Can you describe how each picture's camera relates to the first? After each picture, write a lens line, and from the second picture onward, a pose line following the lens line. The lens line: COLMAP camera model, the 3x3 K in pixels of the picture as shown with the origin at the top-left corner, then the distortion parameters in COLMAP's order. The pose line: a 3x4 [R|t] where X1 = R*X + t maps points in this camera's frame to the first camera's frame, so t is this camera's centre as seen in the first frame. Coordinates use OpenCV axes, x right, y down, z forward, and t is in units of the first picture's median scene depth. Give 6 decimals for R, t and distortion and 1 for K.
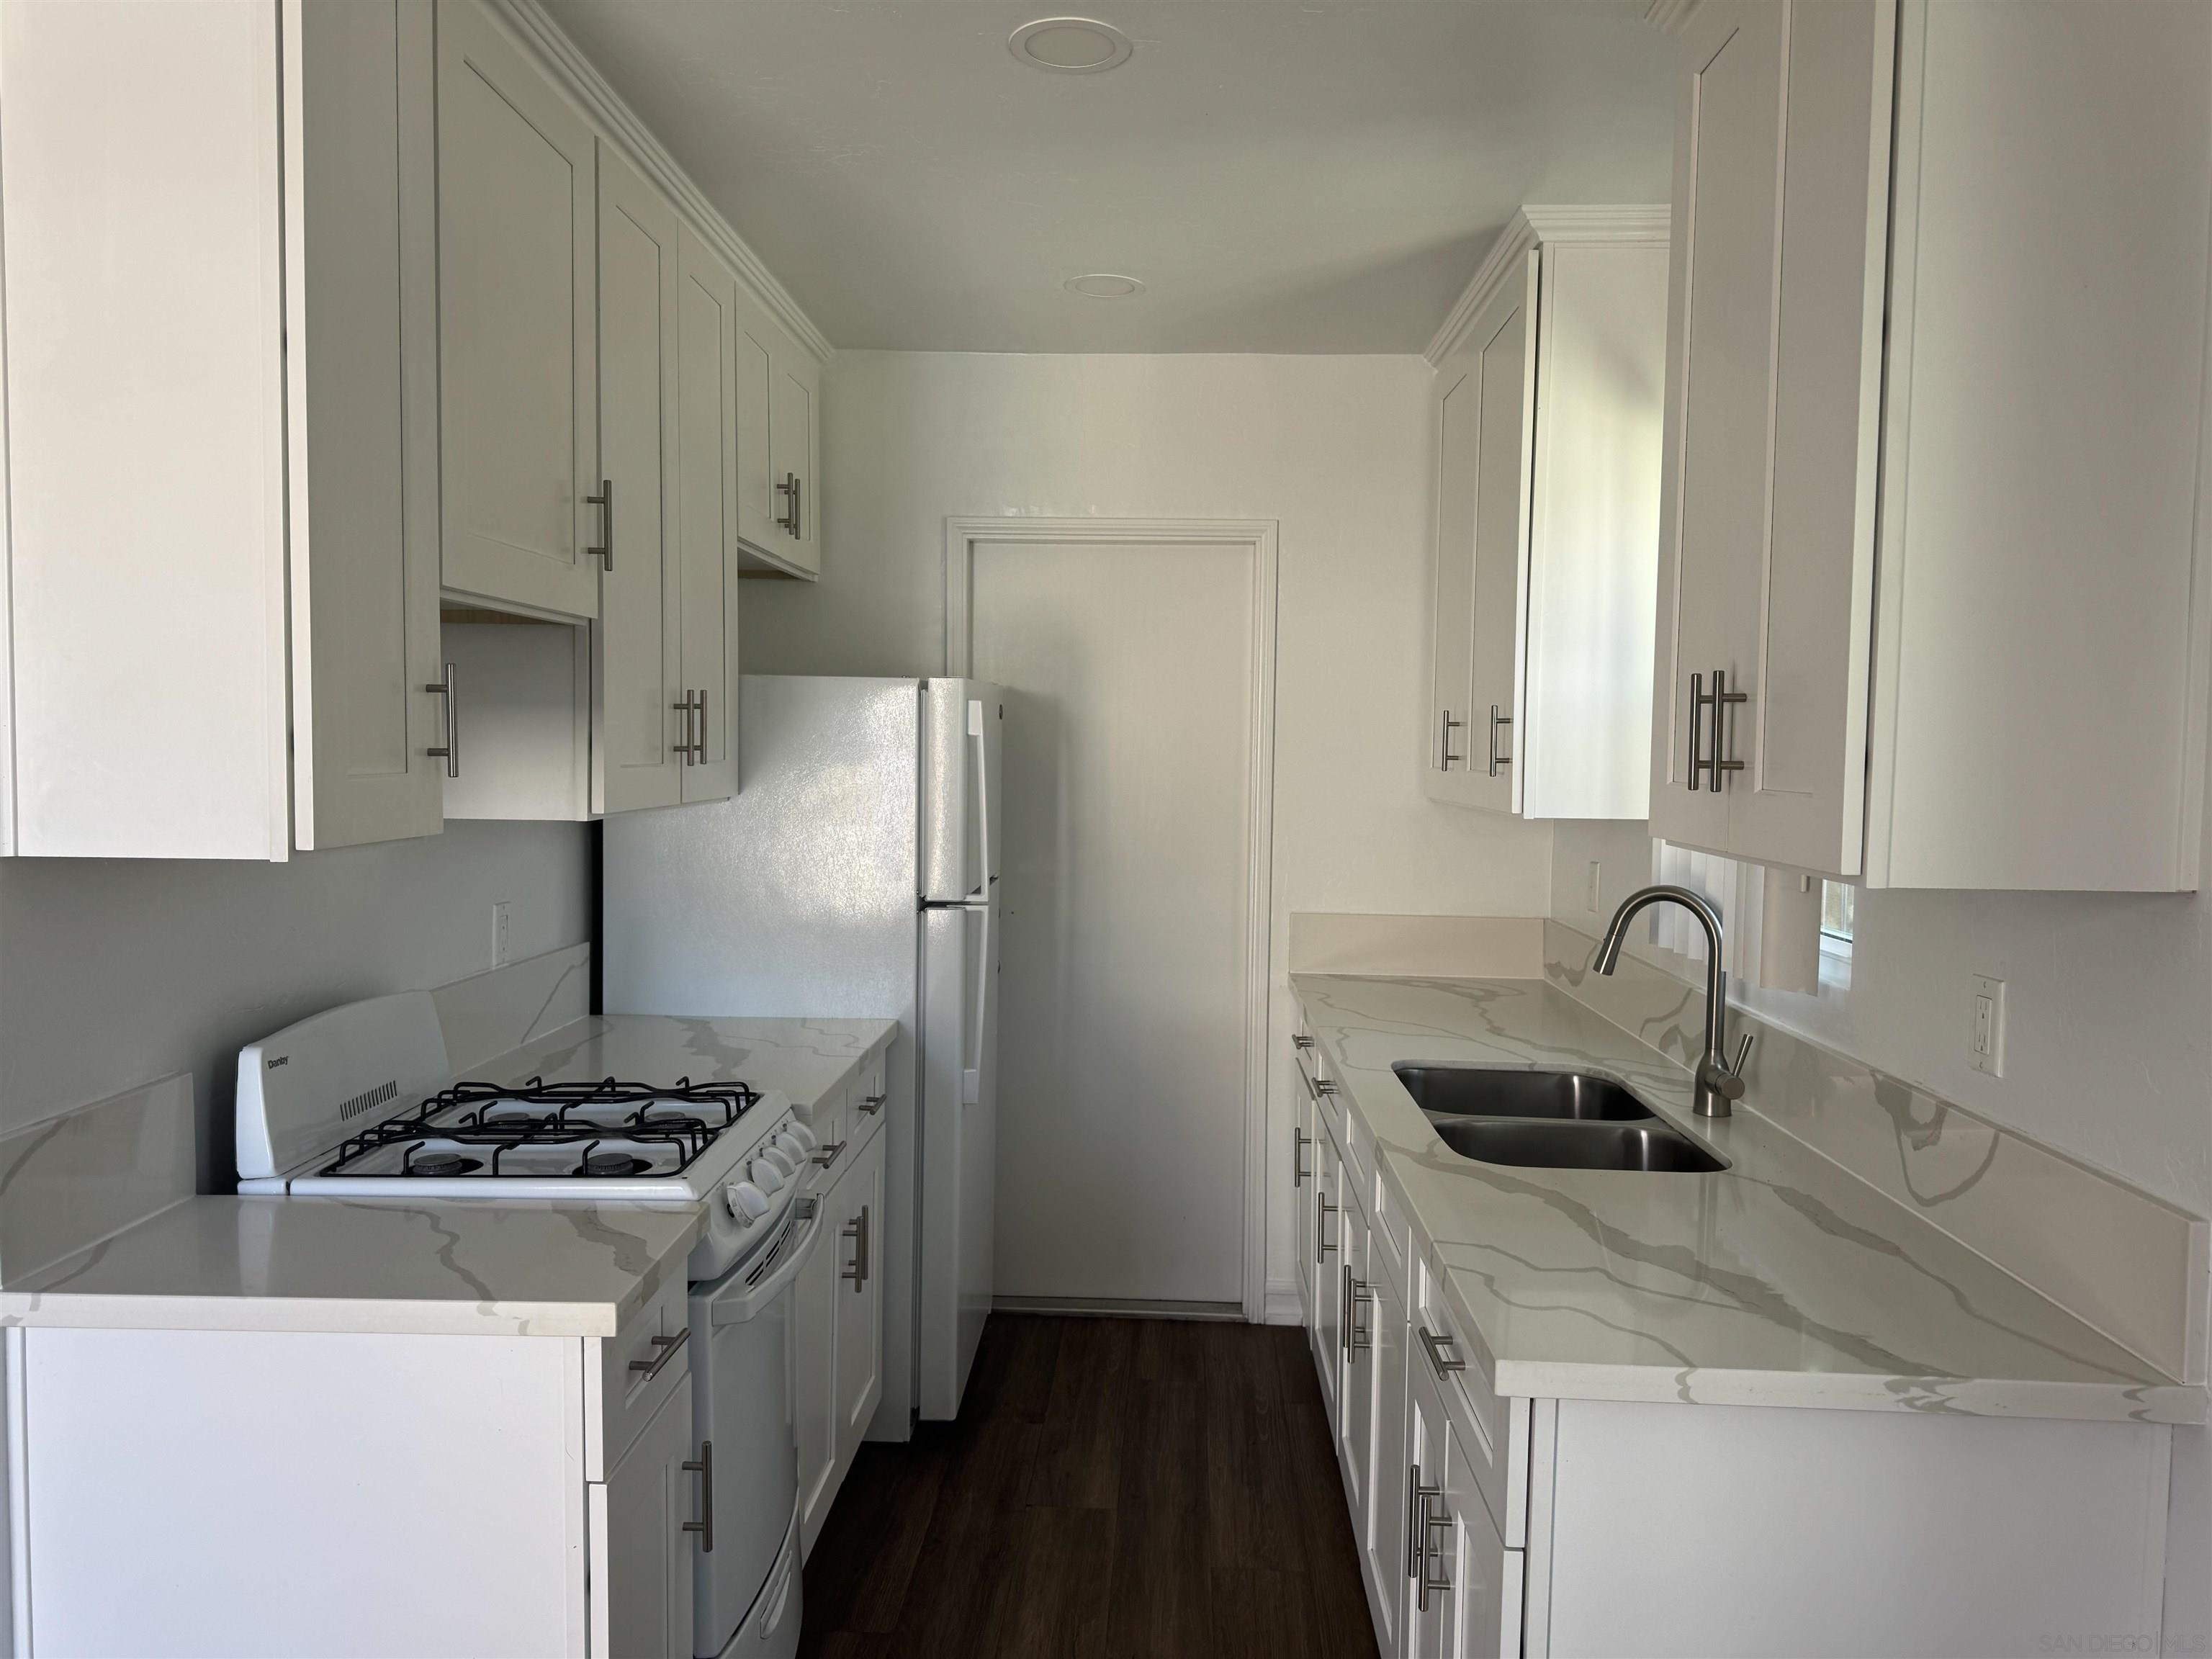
lens RADIAL K [[1539.6, 0, 1106.0], [0, 1539.6, 829.5], [0, 0, 1]] dist [0.077376, -0.084641]
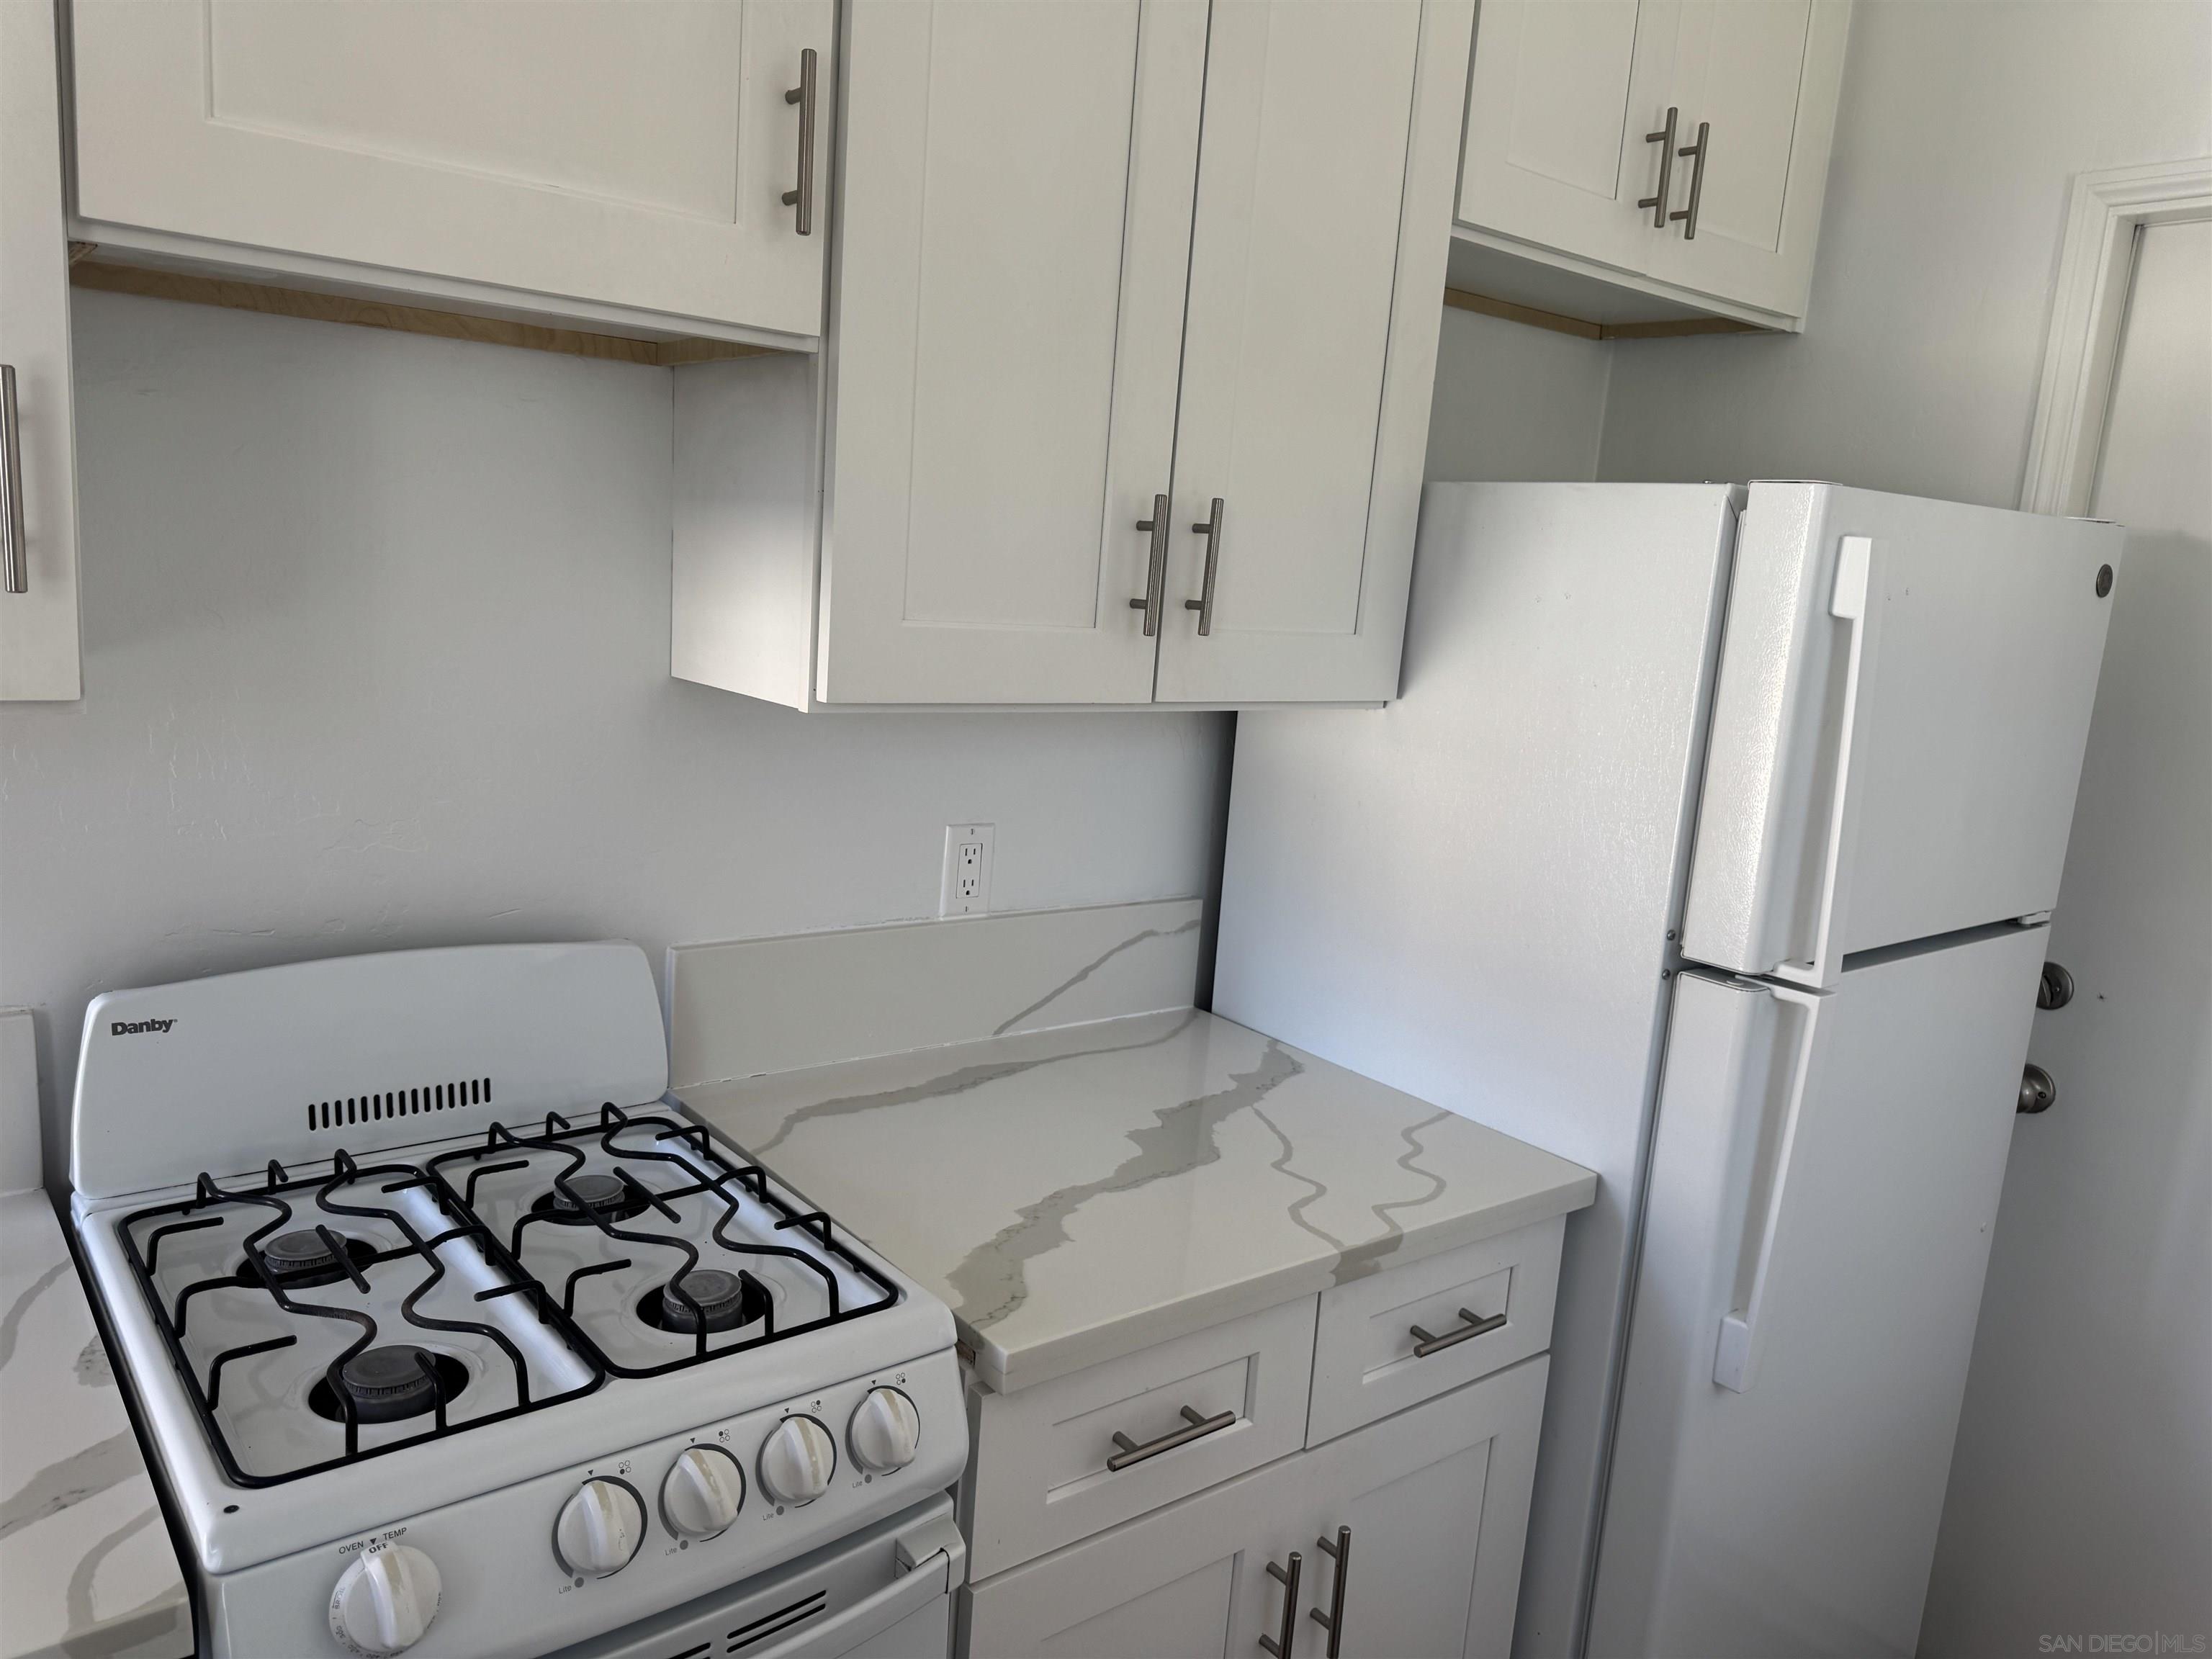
lens RADIAL K [[1539.6, 0, 1106.0], [0, 1539.6, 829.5], [0, 0, 1]] dist [0.077376, -0.084641]
pose [[0.643067, 0.165037, -0.747816, 0.140720], [-0.106976, 0.986287, 0.125674, -0.039528], [0.758302, -0.000818, 0.651903, 0.616987]]
